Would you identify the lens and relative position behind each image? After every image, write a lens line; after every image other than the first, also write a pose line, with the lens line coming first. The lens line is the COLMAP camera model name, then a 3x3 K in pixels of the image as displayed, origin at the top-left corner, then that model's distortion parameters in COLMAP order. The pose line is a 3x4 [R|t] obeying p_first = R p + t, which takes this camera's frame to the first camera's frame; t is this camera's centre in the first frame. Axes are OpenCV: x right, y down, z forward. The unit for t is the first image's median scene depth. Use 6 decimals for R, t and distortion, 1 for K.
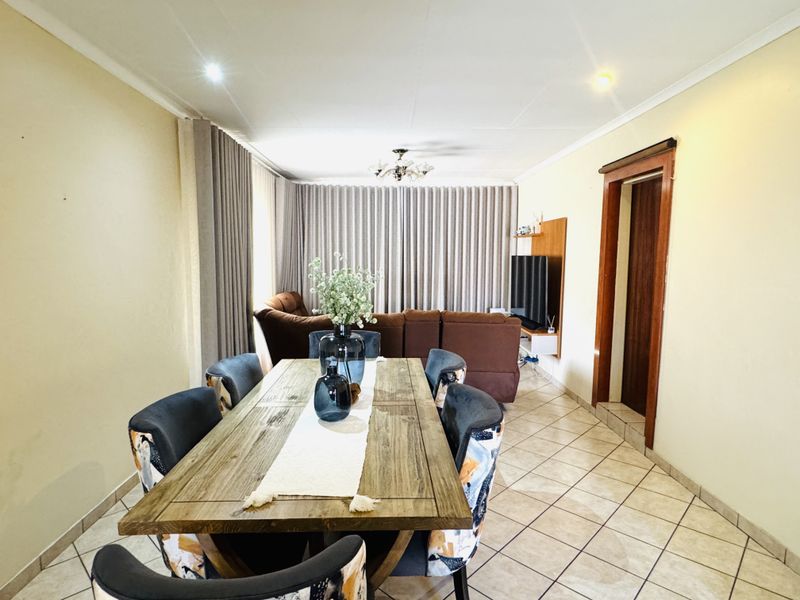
lens RADIAL K [[451.9, 0, 400.0], [0, 451.9, 300.0], [0, 0, 1]] dist [-0.004802, -0.000076]
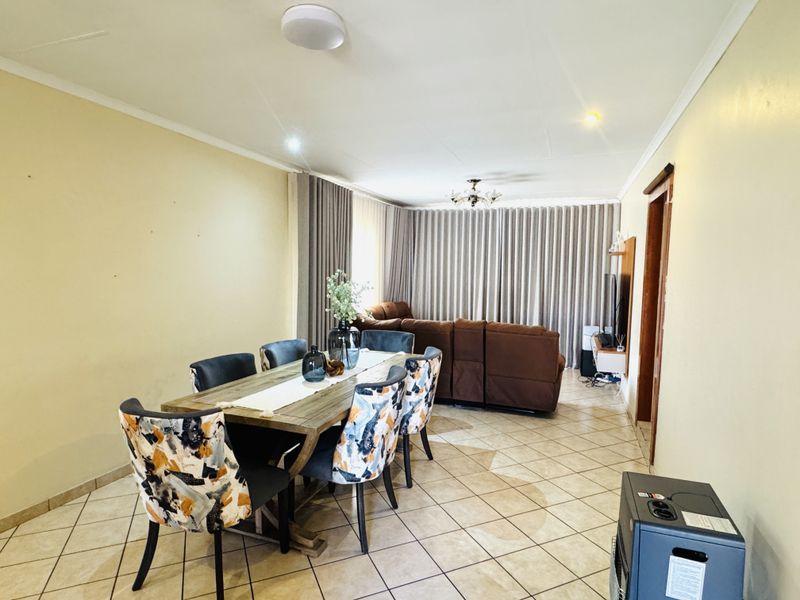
lens RADIAL K [[451.9, 0, 400.0], [0, 451.9, 300.0], [0, 0, 1]] dist [-0.004802, -0.000076]
pose [[0.927761, 0.036069, -0.371428, 0.271716], [-0.048419, 0.998539, -0.023976, 0.007291], [0.370021, 0.040228, 0.928152, -0.120143]]
